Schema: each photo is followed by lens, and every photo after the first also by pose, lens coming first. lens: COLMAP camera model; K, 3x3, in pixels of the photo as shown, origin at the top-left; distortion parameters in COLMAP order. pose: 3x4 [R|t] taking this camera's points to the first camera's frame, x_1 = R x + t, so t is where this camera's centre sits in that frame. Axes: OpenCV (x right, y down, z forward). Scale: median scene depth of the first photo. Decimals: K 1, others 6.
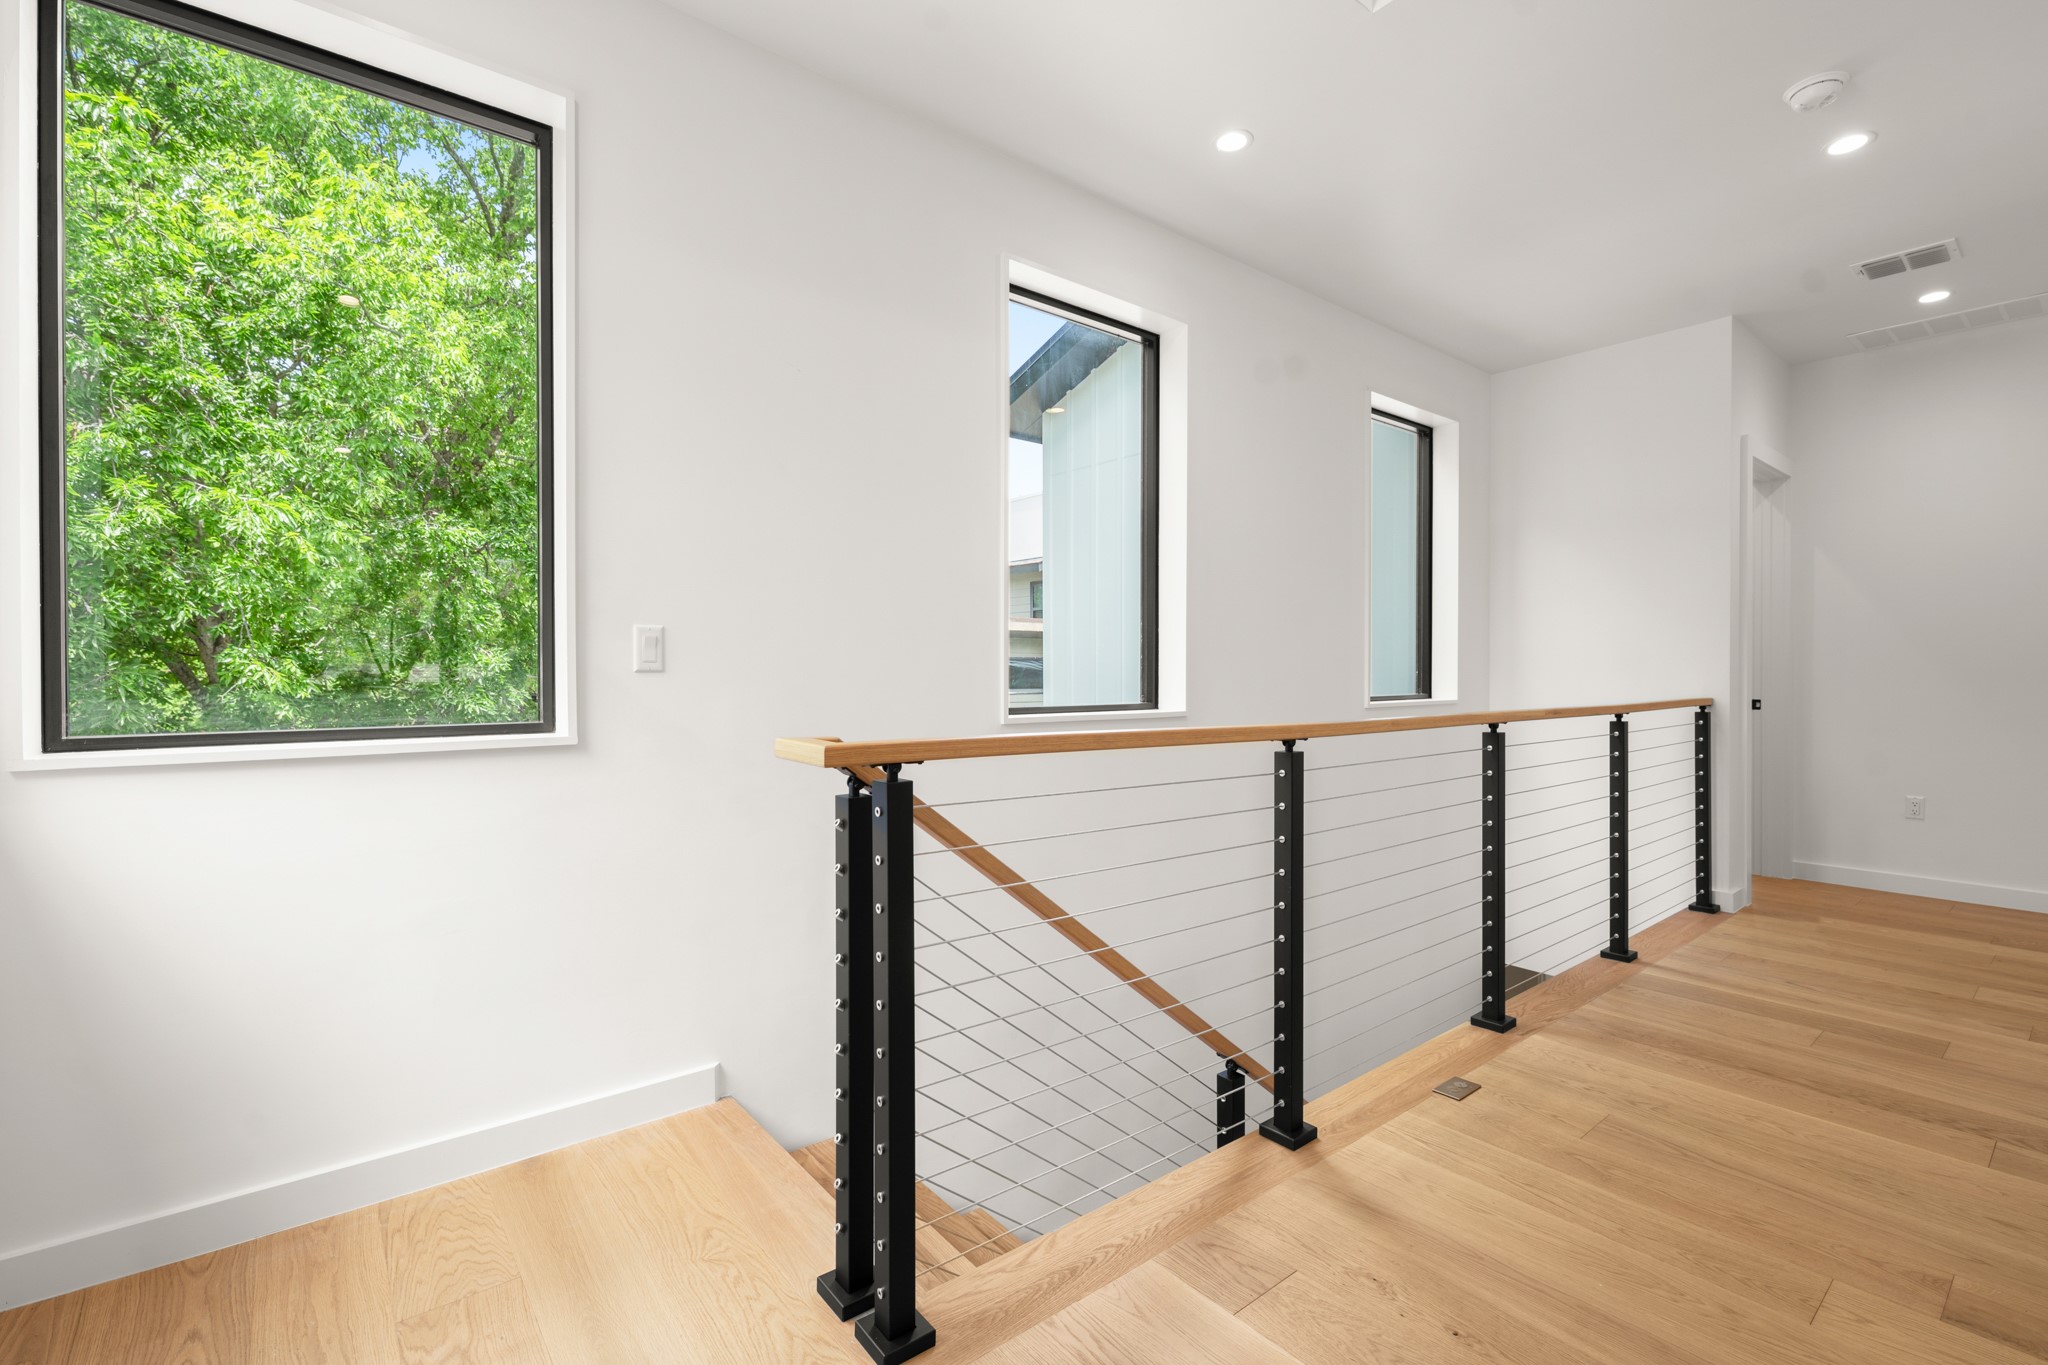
lens RADIAL K [[900.8, 0, 1022.3], [0, 900.8, 680.5], [0, 0, 1]] dist [-0.003112, -0.000238]
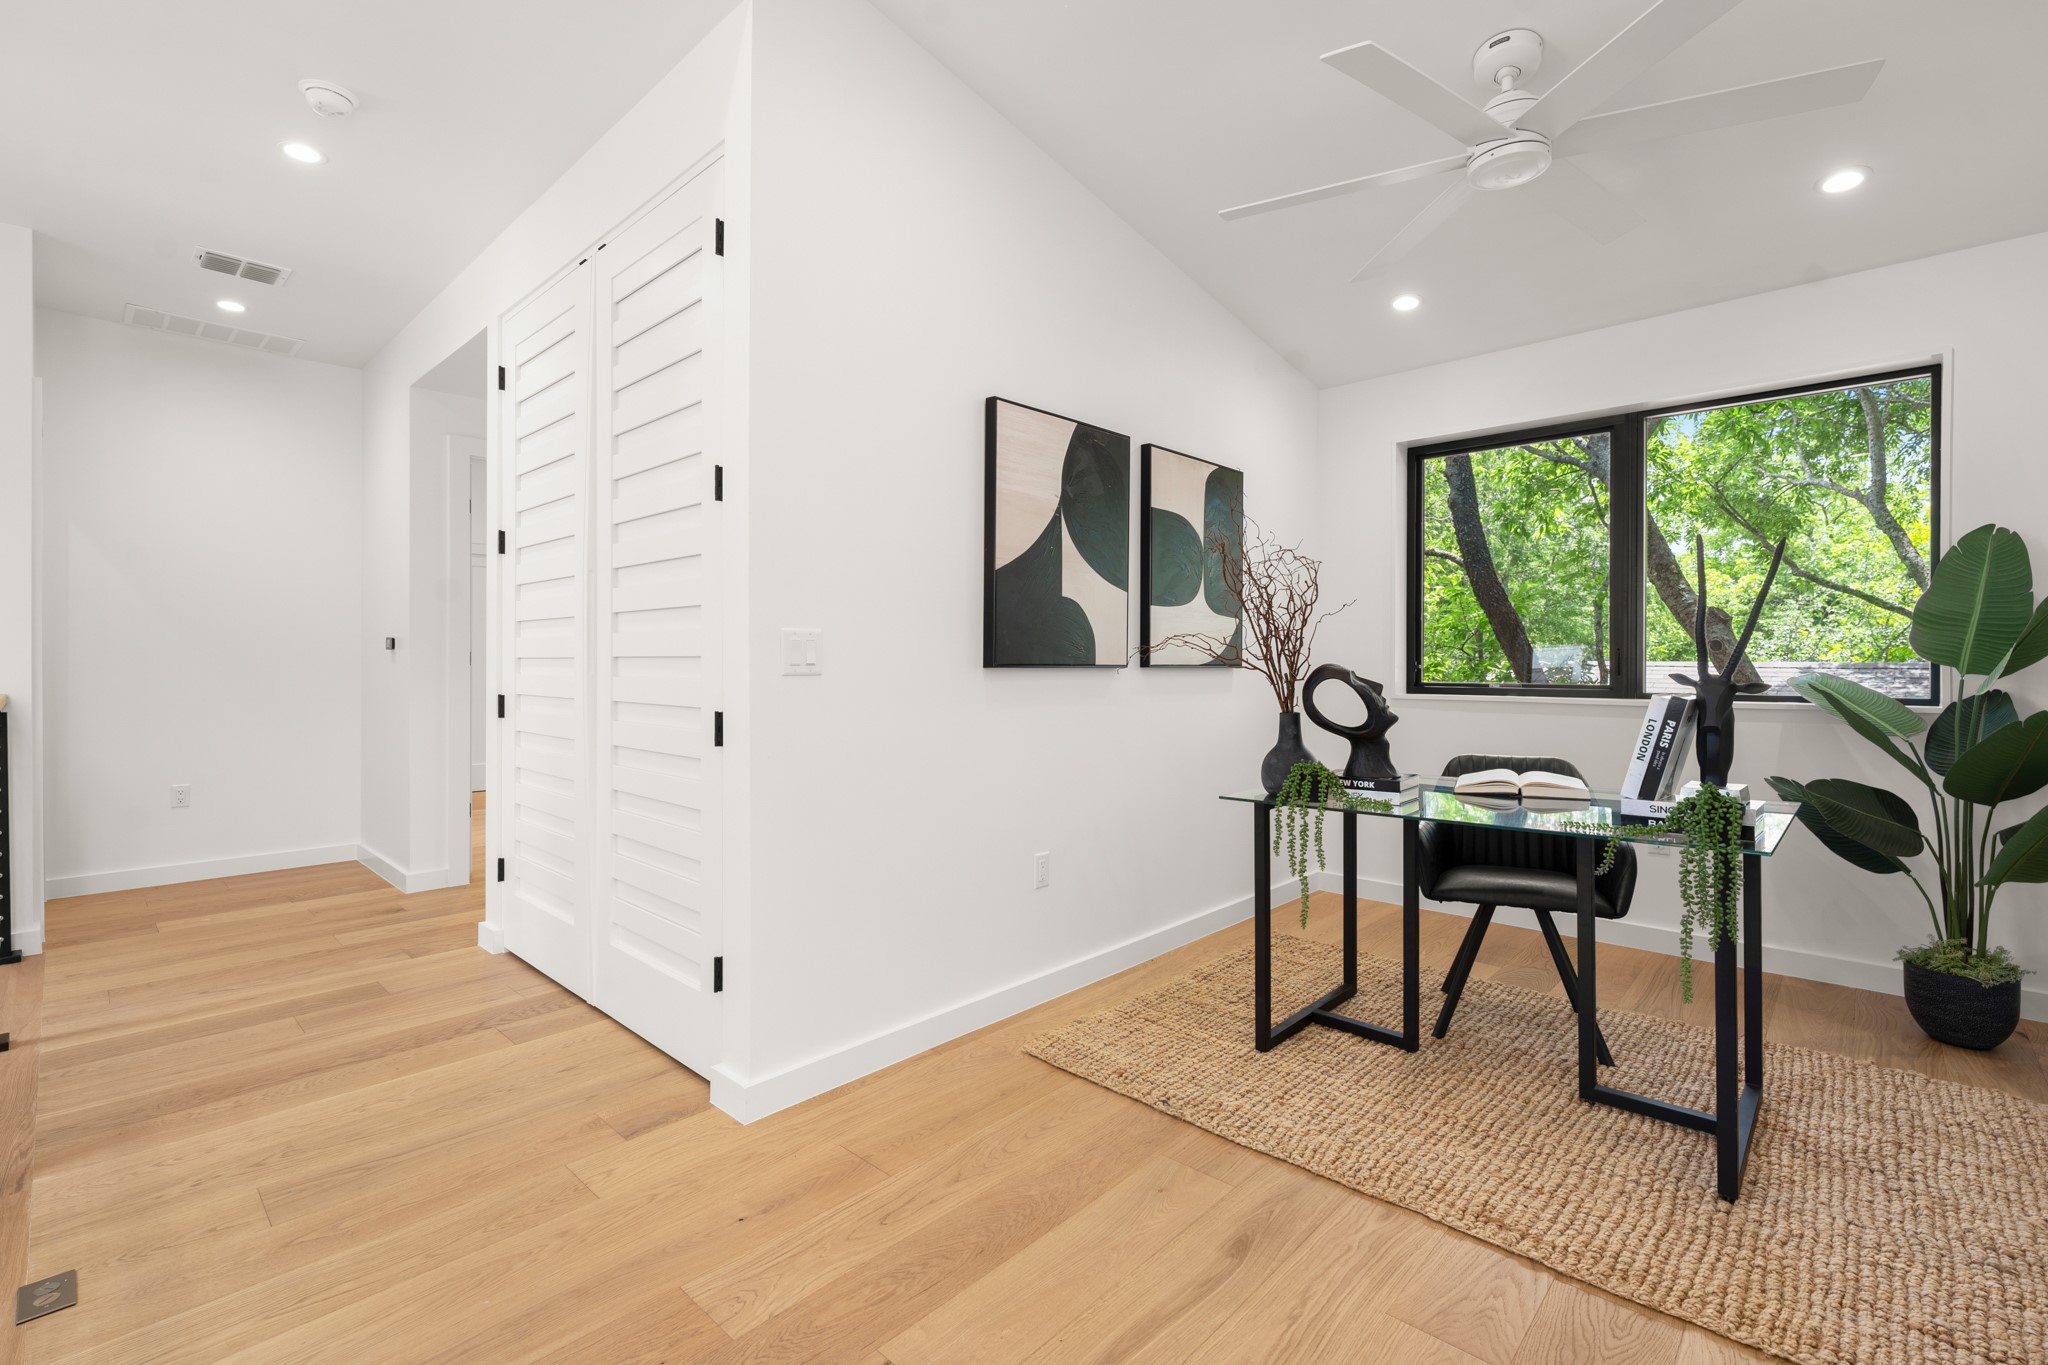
lens RADIAL K [[900.8, 0, 1018.8], [0, 900.8, 665.3], [0, 0, 1]] dist [-0.003112, -0.000238]
pose [[-0.131741, -0.005662, 0.991268, -0.213545], [0.010203, 0.999923, 0.007068, -0.004942], [-0.991232, 0.011045, -0.131673, 0.312017]]
